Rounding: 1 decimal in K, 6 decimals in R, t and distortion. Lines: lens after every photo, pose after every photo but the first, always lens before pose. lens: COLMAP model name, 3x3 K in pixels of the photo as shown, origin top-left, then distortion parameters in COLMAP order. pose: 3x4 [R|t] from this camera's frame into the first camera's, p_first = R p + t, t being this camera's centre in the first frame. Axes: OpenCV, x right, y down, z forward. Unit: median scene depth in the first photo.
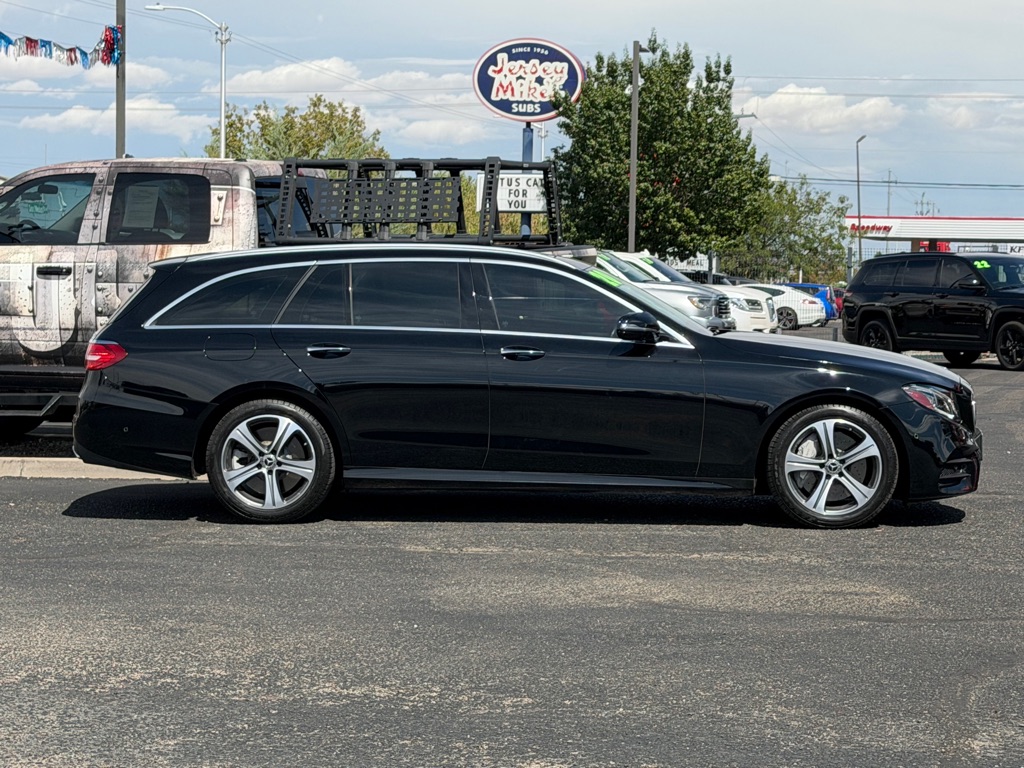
lens RADIAL K [[2374.6, 0, 548.8], [0, 2374.6, 394.9], [0, 0, 1]] dist [0.104814, 0.149141]
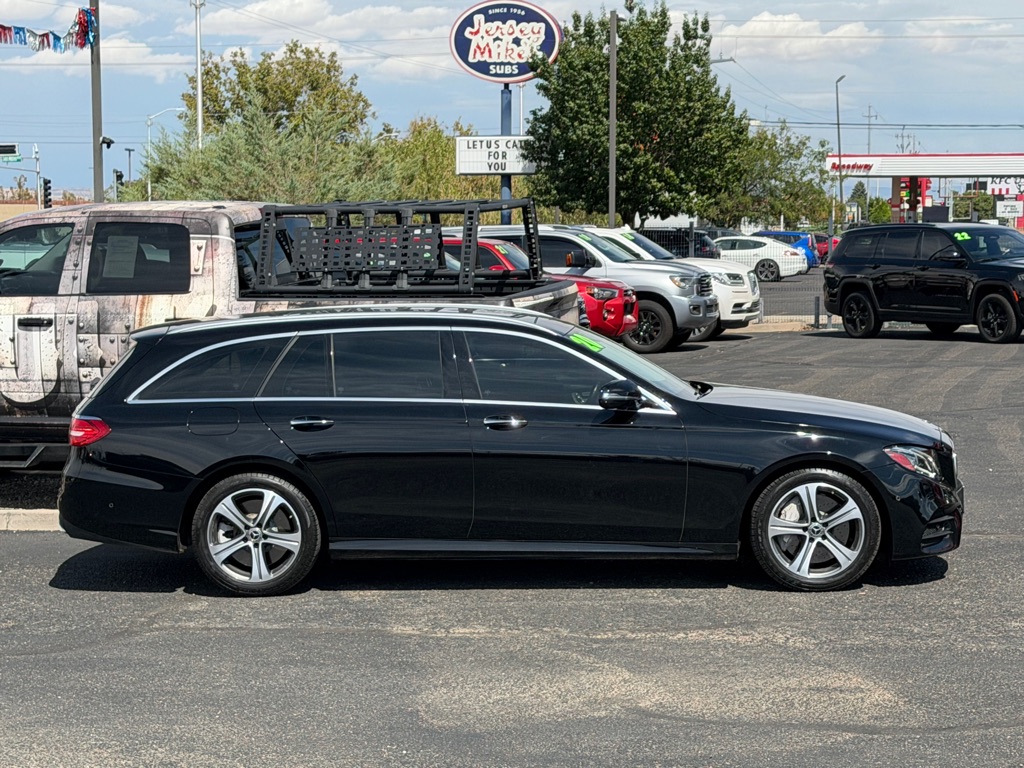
lens RADIAL K [[2374.6, 0, 548.8], [0, 2374.6, 394.9], [0, 0, 1]] dist [0.104814, 0.149141]
pose [[0.999781, -0.019943, 0.006288, 0.000981], [0.019744, 0.999348, 0.030232, -0.044559], [-0.006886, -0.030101, 0.999523, -0.002175]]
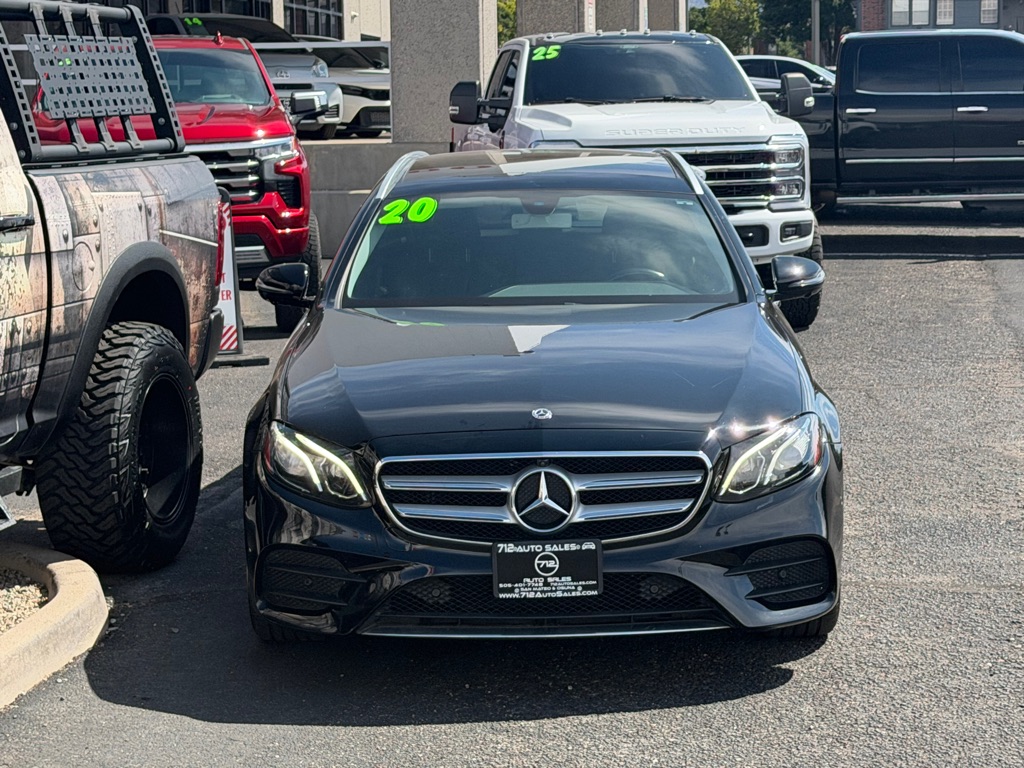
lens RADIAL K [[2371.0, 0, 563.4], [0, 2371.0, 396.2], [0, 0, 1]] dist [0.095226, 0.162198]
pose [[-0.088795, -0.133451, 0.987070, -0.592791], [0.063081, 0.988241, 0.139284, -0.071512], [-0.994050, 0.074633, -0.079332, 0.854591]]
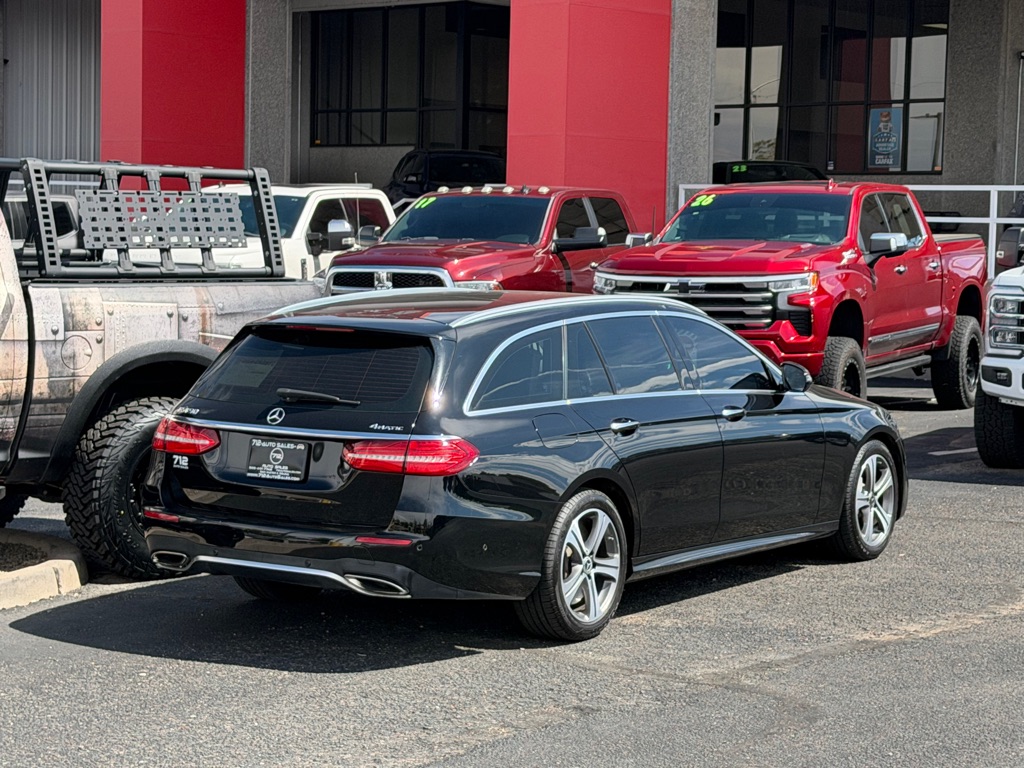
lens RADIAL K [[2377.0, 0, 529.1], [0, 2377.0, 399.0], [0, 0, 1]] dist [0.093287, 0.306792]
pose [[0.491957, -0.067268, 0.868017, -0.636131], [0.030151, 0.997729, 0.060232, -0.060498], [-0.870097, -0.003460, 0.492868, 0.459304]]
